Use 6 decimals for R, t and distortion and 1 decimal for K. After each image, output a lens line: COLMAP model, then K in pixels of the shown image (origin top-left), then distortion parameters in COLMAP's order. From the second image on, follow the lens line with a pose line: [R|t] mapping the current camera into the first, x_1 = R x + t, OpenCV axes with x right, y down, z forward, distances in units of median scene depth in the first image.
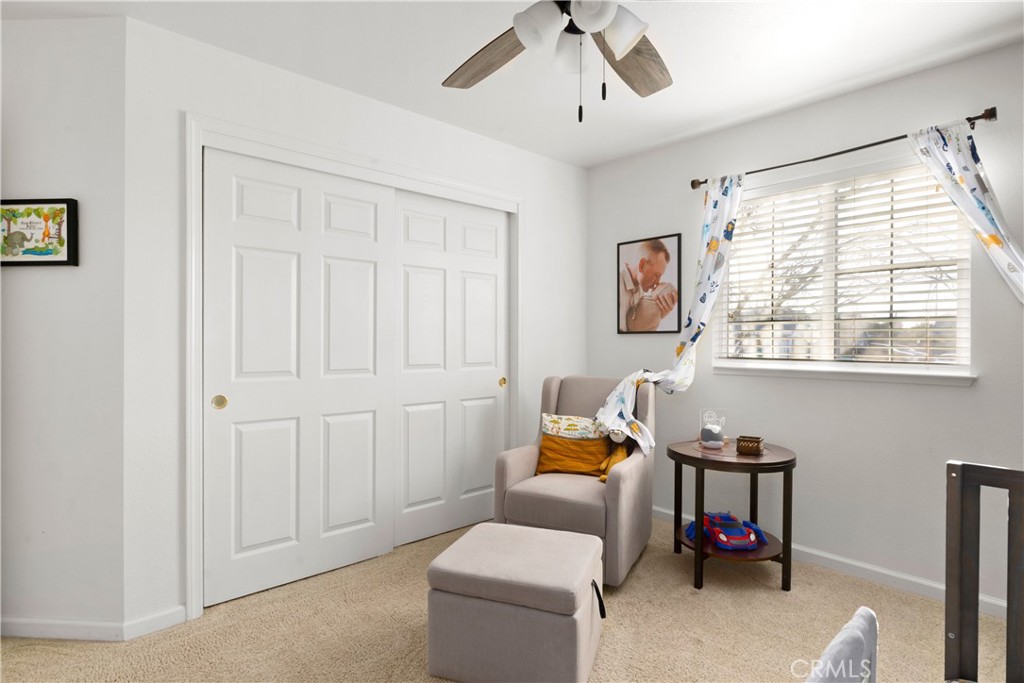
lens RADIAL K [[529.3, 0, 512.0], [0, 529.3, 341.5], [0, 0, 1]] dist [0.001136, 0.000368]
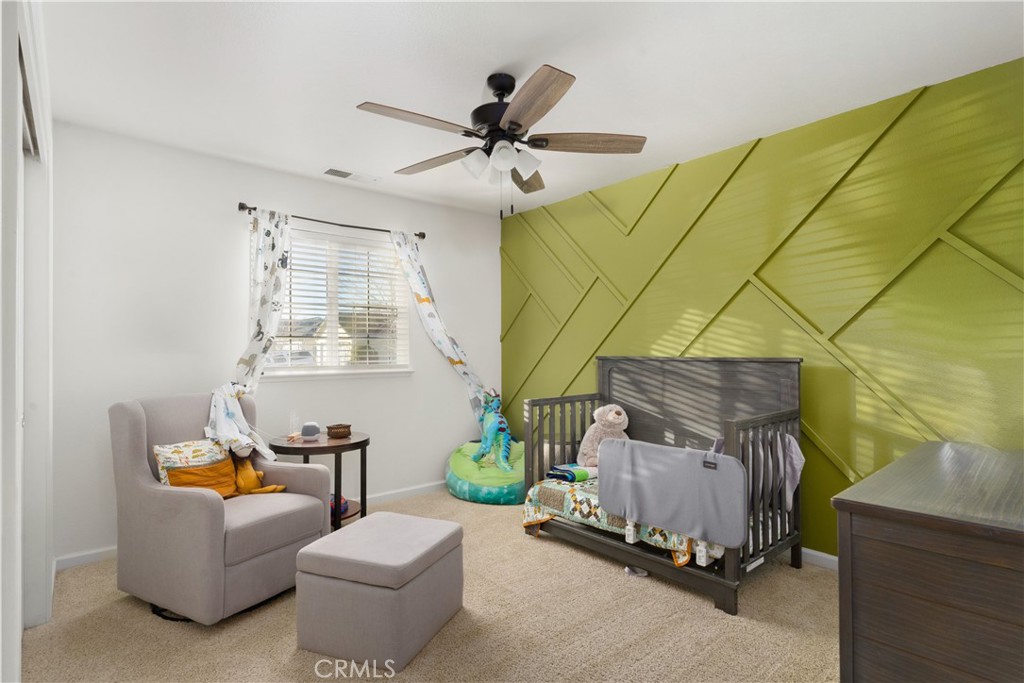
lens RADIAL K [[514.5, 0, 512.0], [0, 514.5, 341.5], [0, 0, 1]] dist [0.000008, -0.000014]
pose [[0.035236, 0.019144, 0.999196, -0.729250], [0.013790, 0.999712, -0.019640, 0.002777], [-0.999284, 0.014471, 0.034961, 0.461488]]
